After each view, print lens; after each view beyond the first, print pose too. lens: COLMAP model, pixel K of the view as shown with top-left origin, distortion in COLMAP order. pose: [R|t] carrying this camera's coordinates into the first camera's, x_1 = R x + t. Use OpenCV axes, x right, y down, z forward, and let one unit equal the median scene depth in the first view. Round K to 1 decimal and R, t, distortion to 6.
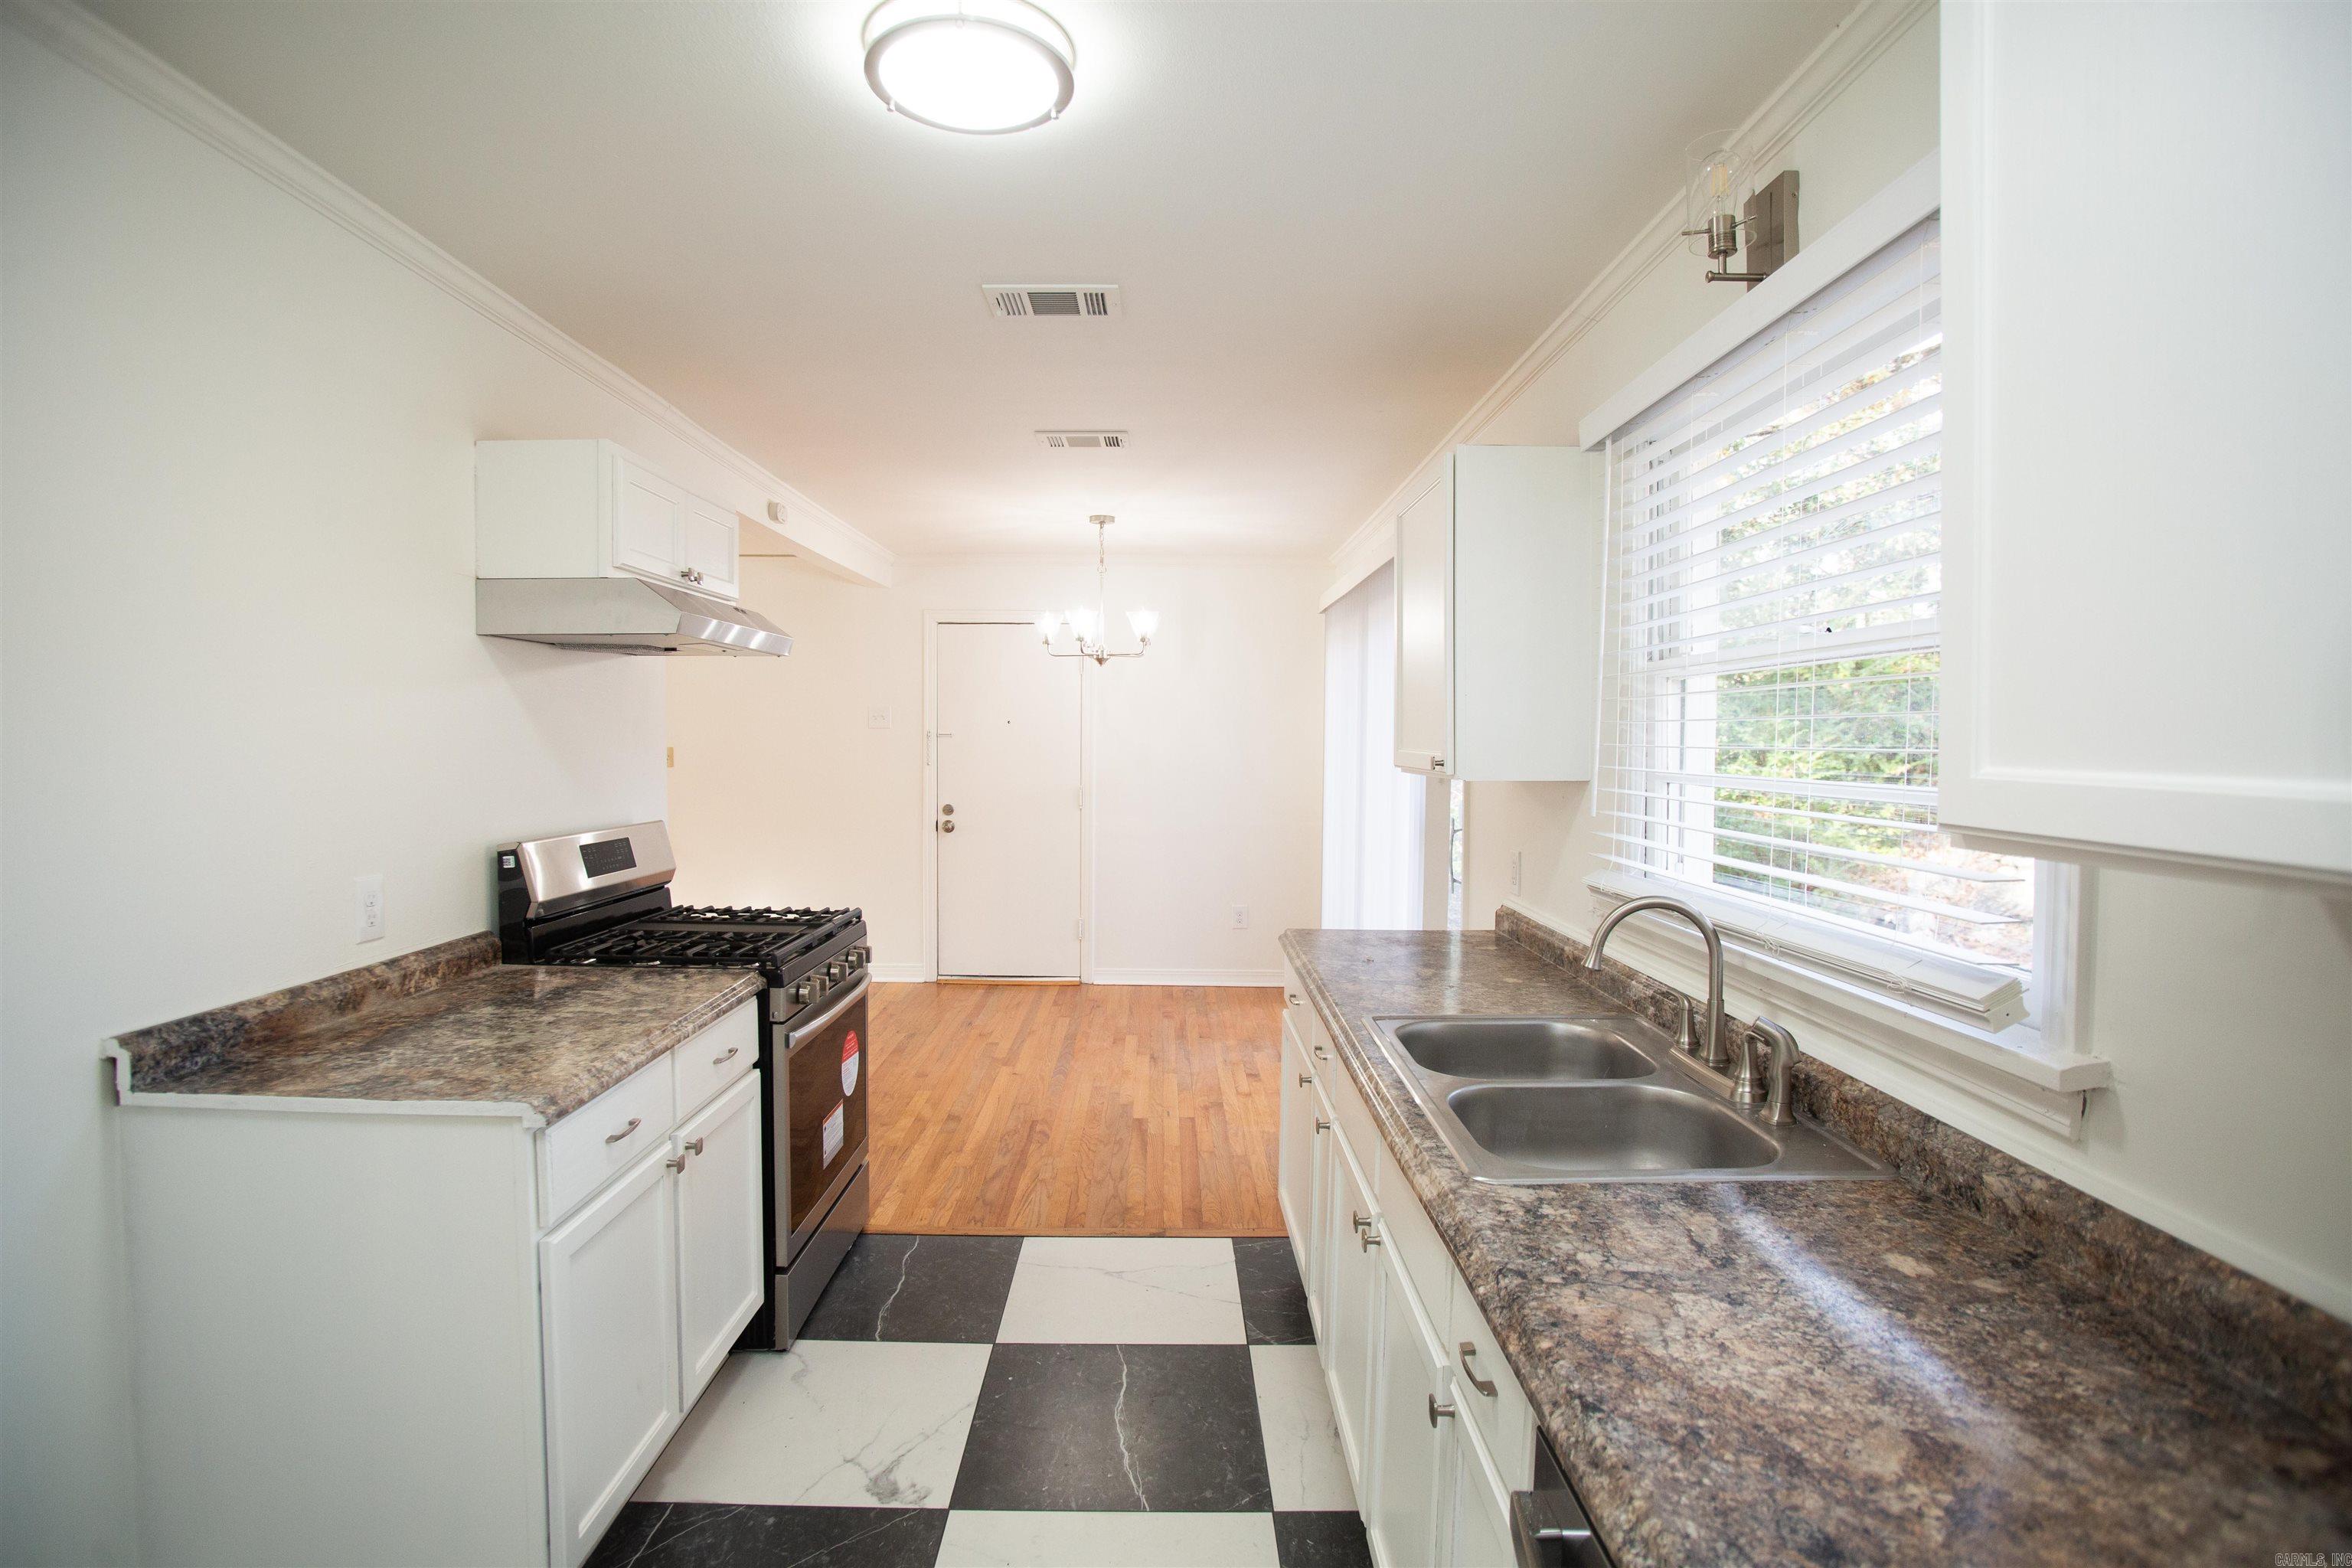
lens RADIAL K [[1148.1, 0, 1176.0], [0, 1148.1, 784.0], [0, 0, 1]] dist [-0.076265, 0.030241]
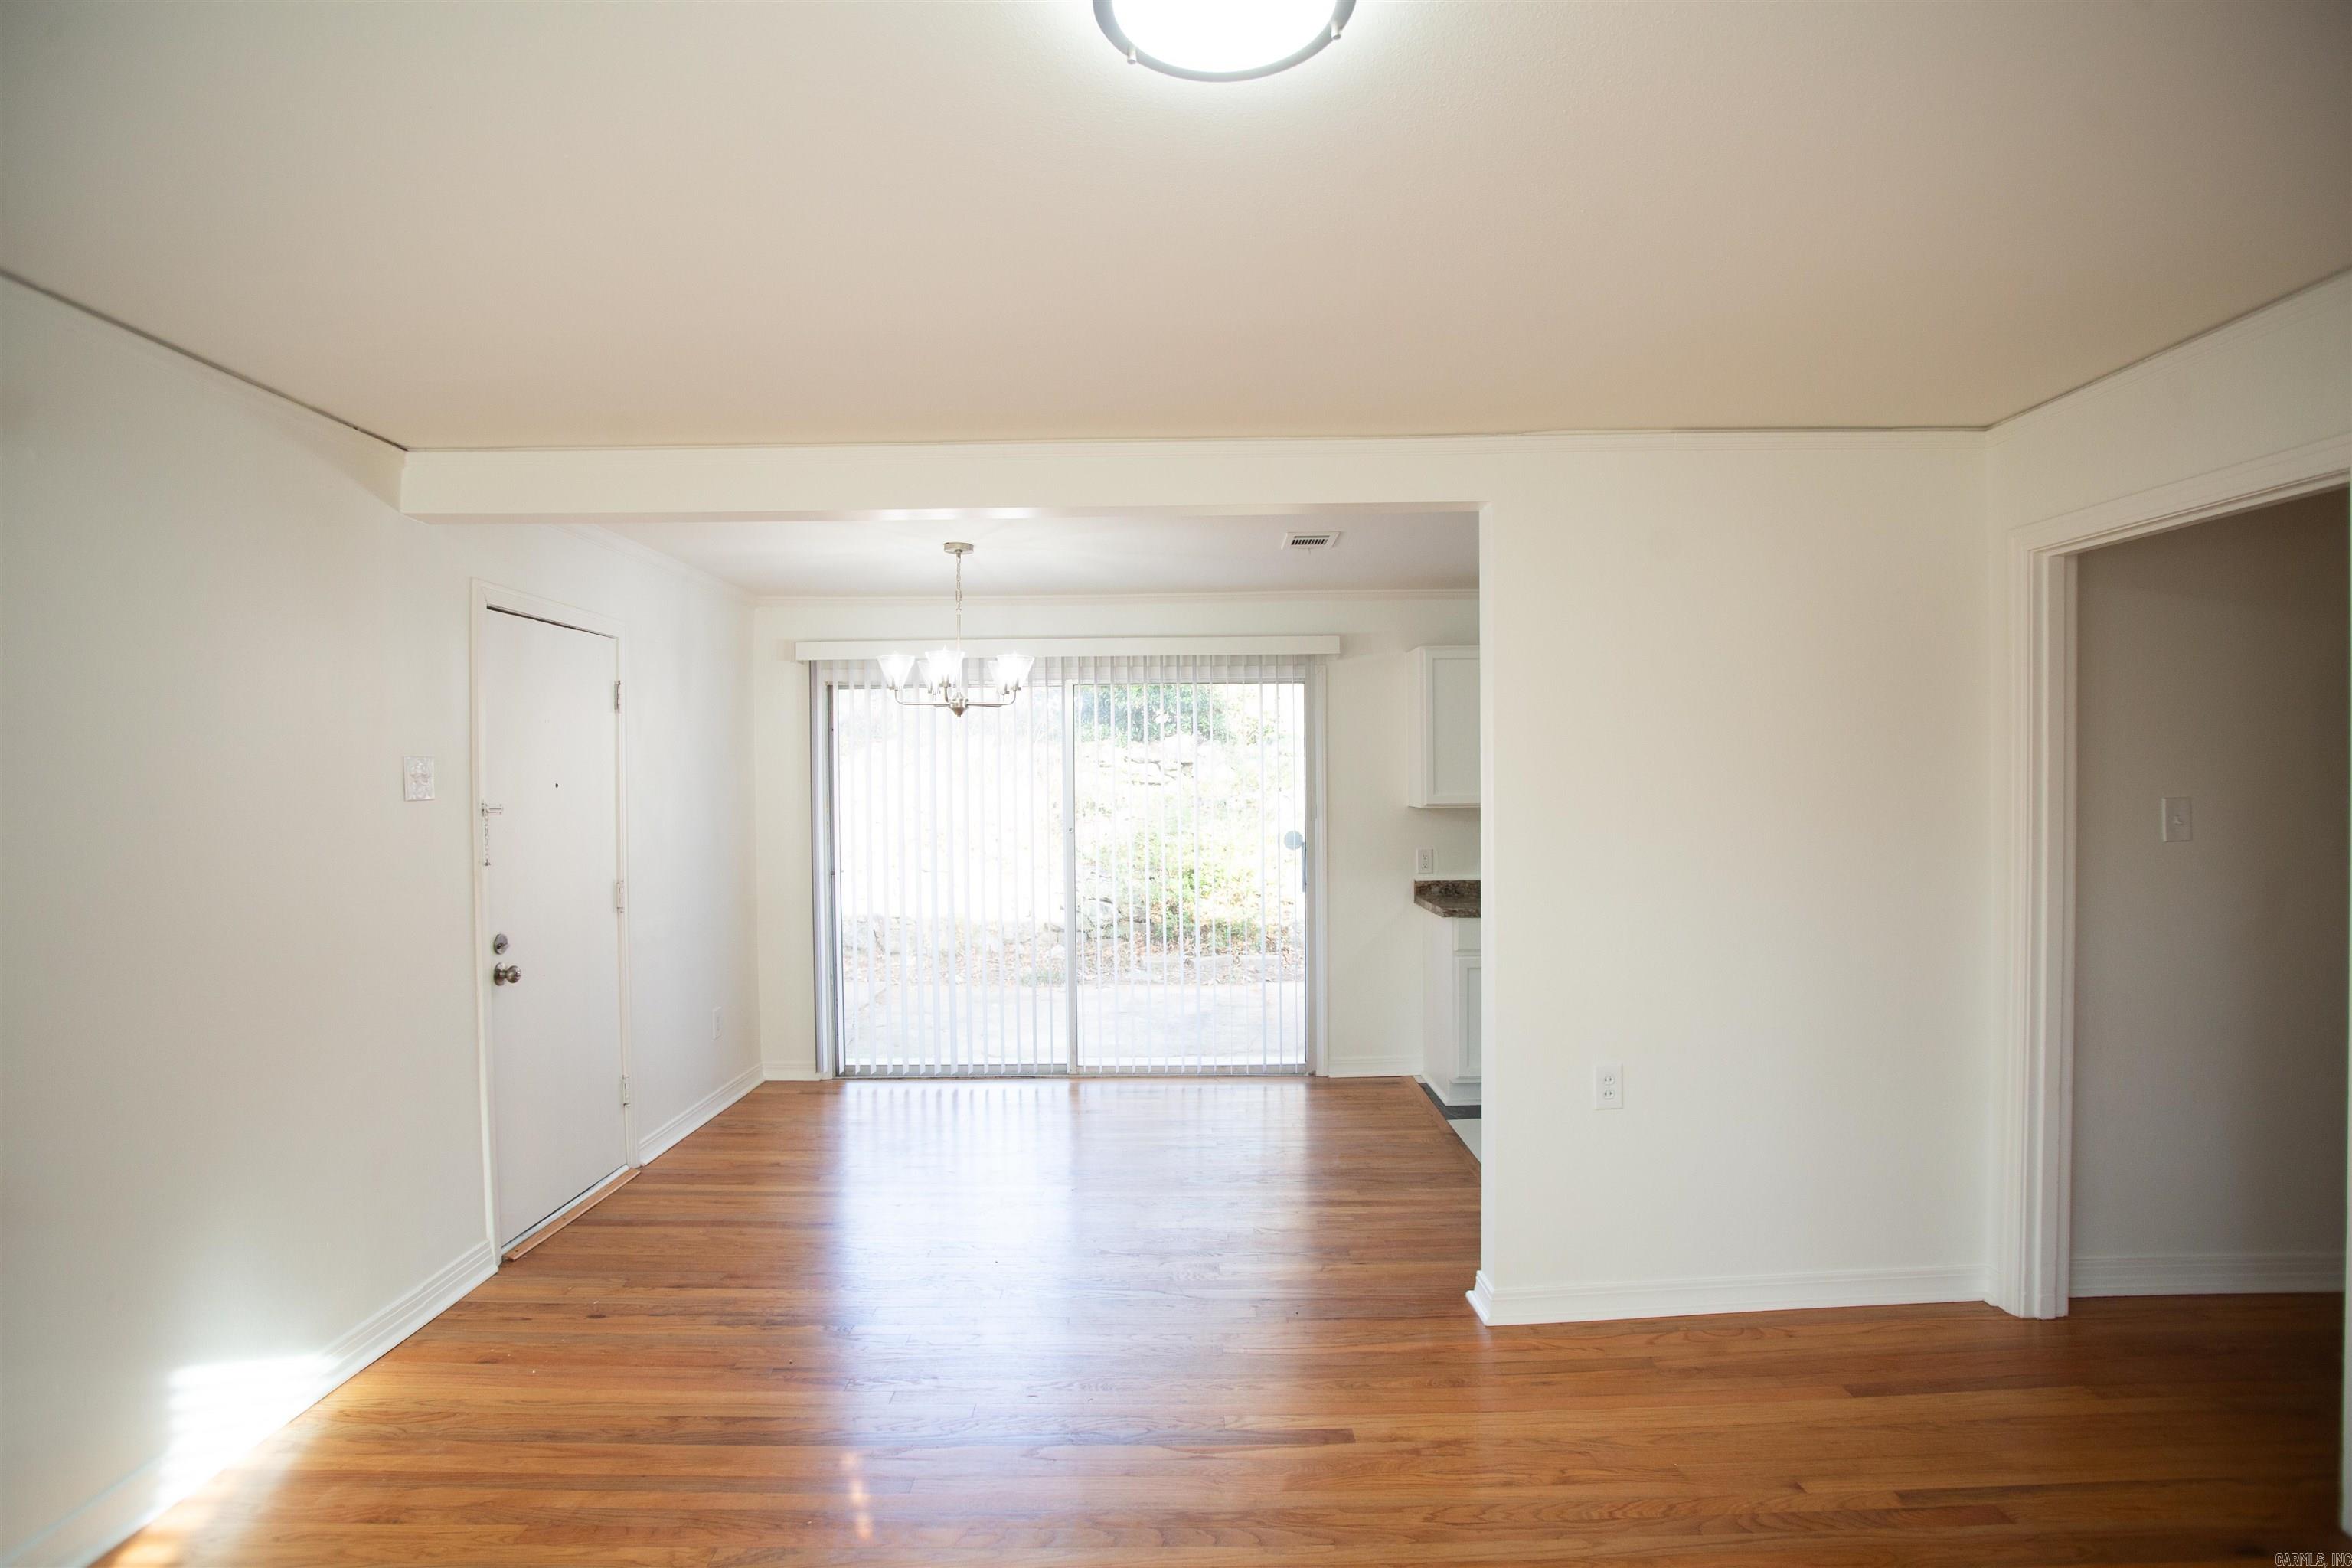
lens RADIAL K [[1148.1, 0, 1176.0], [0, 1148.1, 784.0], [0, 0, 1]] dist [-0.076265, 0.030241]
pose [[0.007475, -0.013302, 0.999884, -1.559111], [0.055607, 0.998370, 0.012866, -0.093486], [-0.998425, 0.055504, 0.008202, 1.399399]]
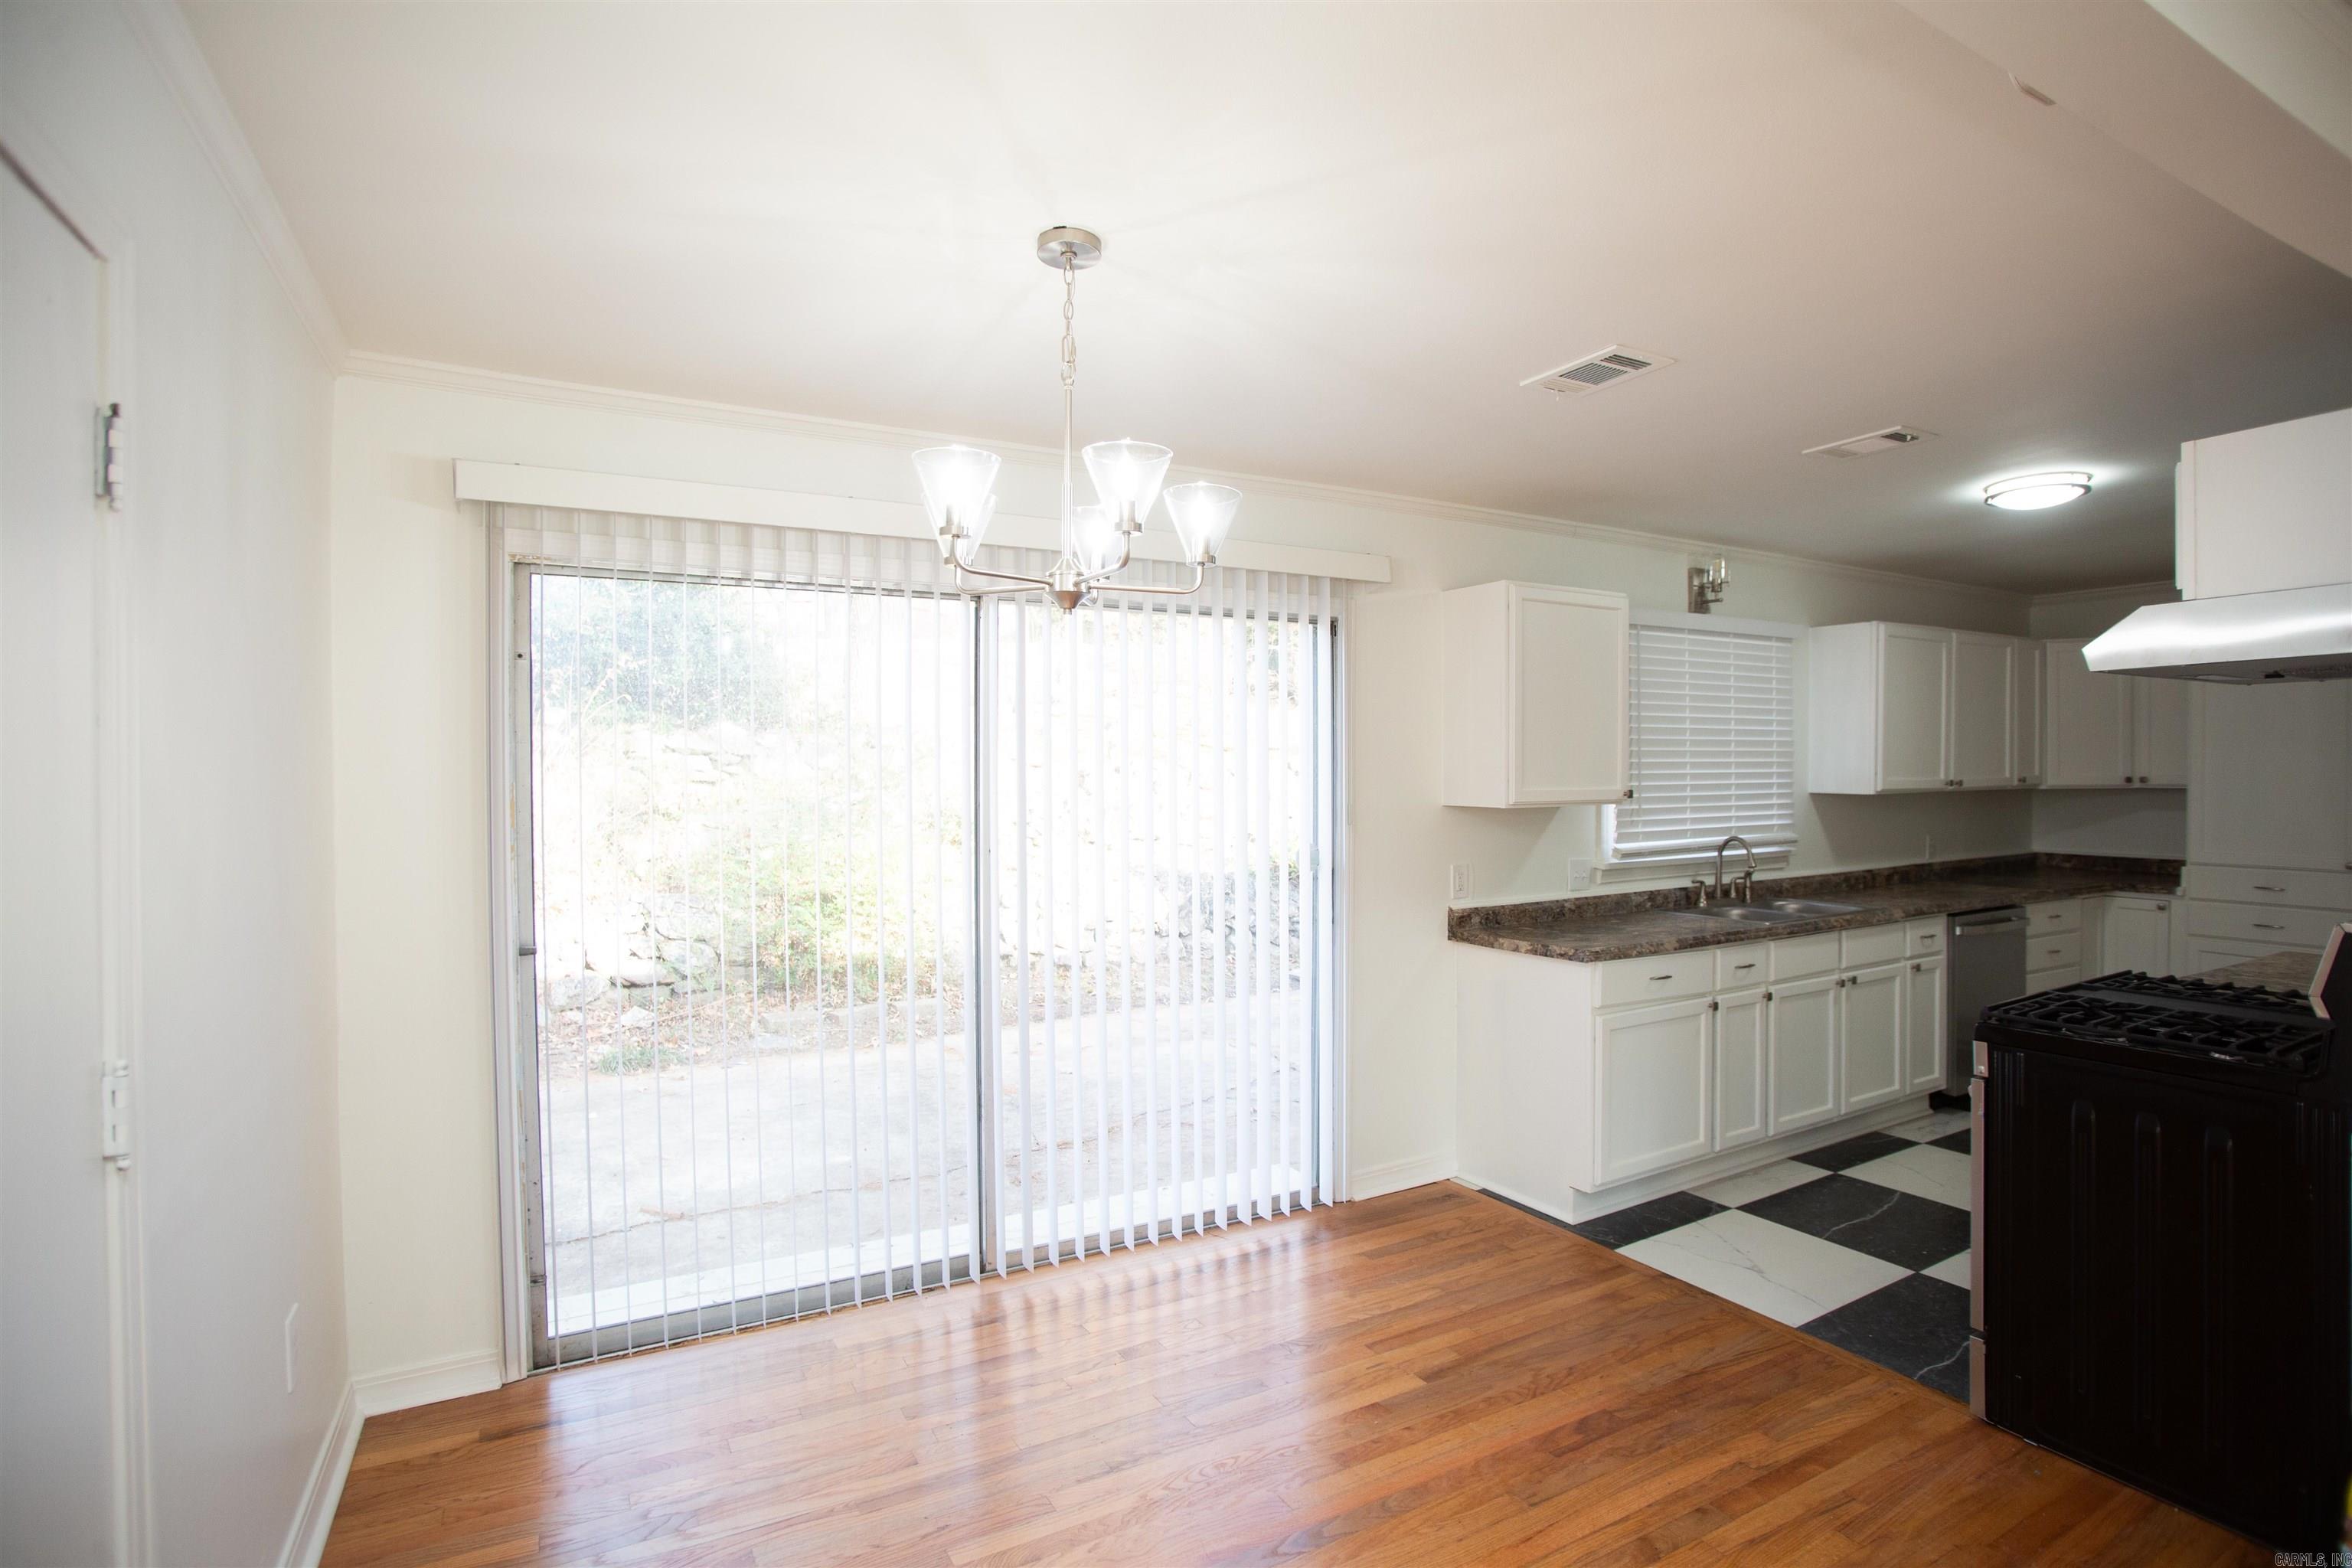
lens RADIAL K [[1148.1, 0, 1176.0], [0, 1148.1, 784.0], [0, 0, 1]] dist [-0.076265, 0.030241]
pose [[-0.474982, -0.010730, 0.879930, -0.719859], [0.040514, 0.998599, 0.034046, -0.095873], [-0.879062, 0.051821, -0.473882, 1.944758]]
